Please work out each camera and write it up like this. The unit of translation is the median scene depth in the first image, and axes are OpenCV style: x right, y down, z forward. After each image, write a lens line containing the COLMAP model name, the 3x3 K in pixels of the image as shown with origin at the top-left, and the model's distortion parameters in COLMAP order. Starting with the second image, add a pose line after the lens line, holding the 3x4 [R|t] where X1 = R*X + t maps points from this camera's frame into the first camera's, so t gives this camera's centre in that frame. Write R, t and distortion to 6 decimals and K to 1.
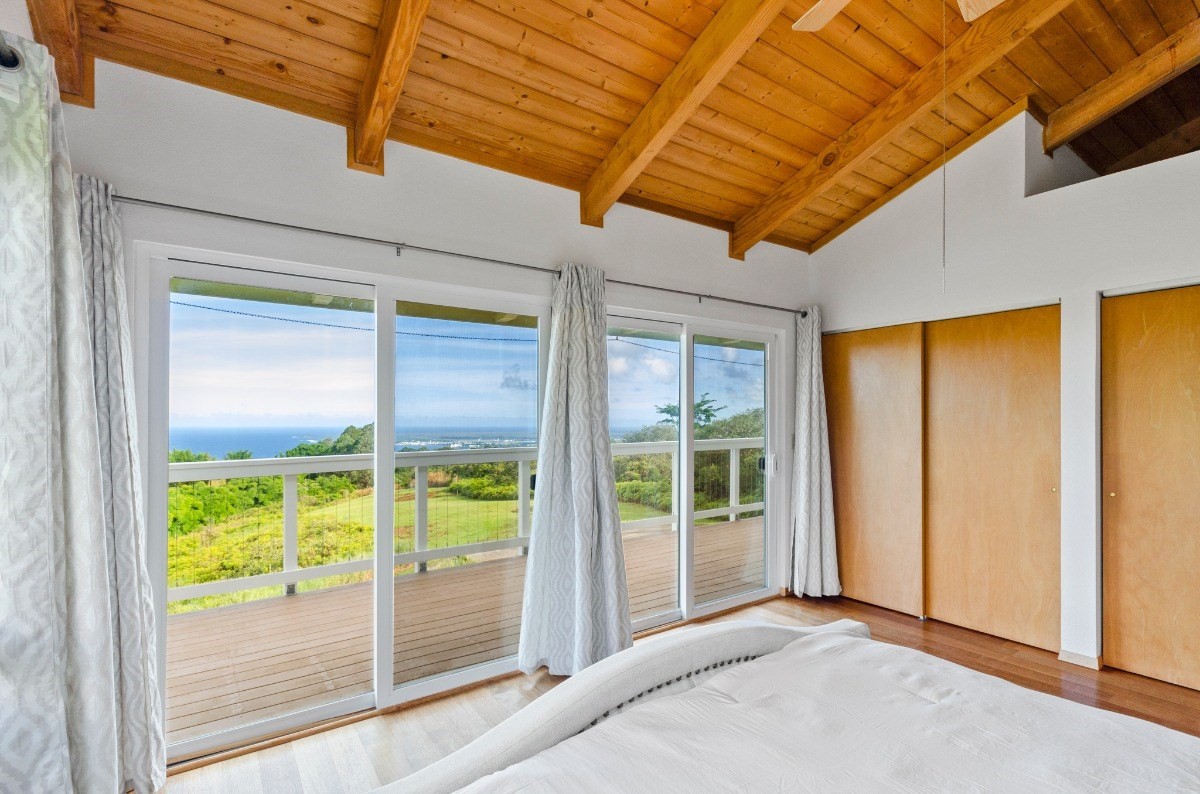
lens RADIAL K [[604.3, 0, 518.6], [0, 604.3, 422.0], [0, 0, 1]] dist [-0.000600, -0.000234]
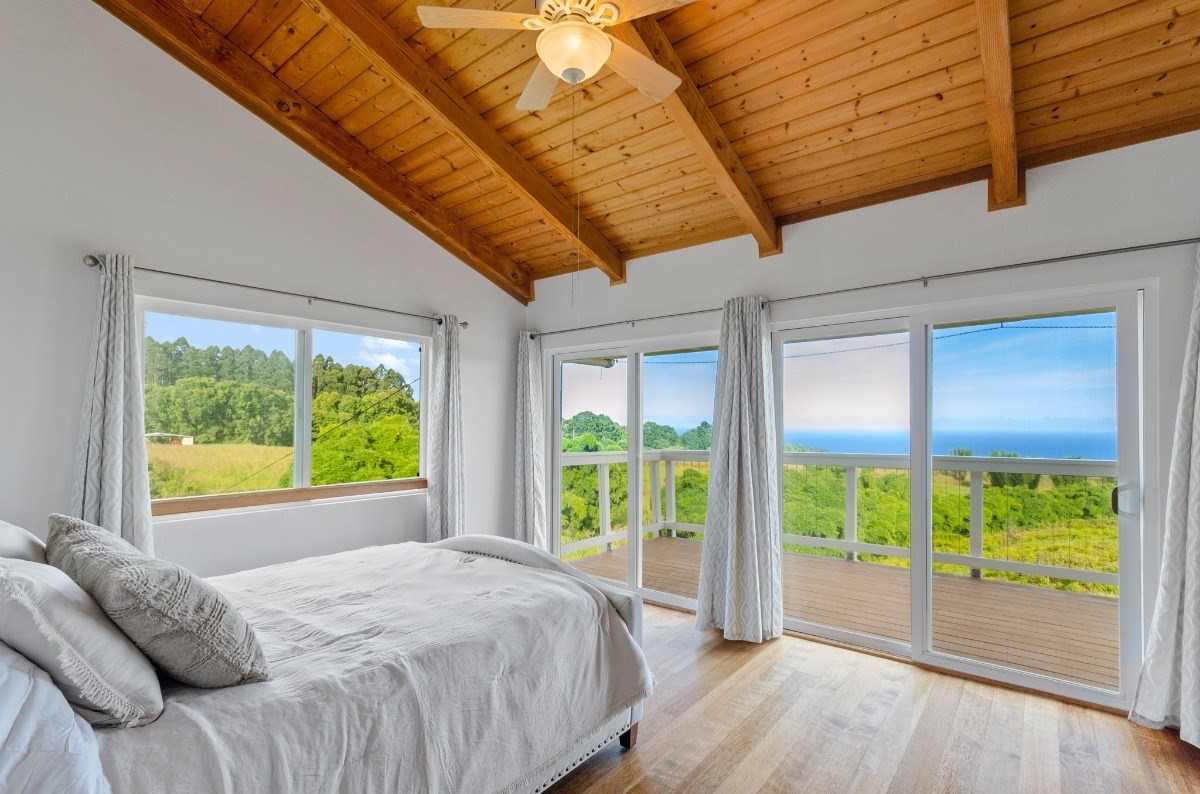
lens RADIAL K [[545.4, 0, 603.9], [0, 545.4, 417.9], [0, 0, 1]] dist [-0.000195, -0.000065]
pose [[0.291495, -0.007663, -0.956542, 0.519087], [-0.004865, 0.999943, -0.009493, -0.003833], [0.956560, 0.007421, 0.291441, 0.205684]]
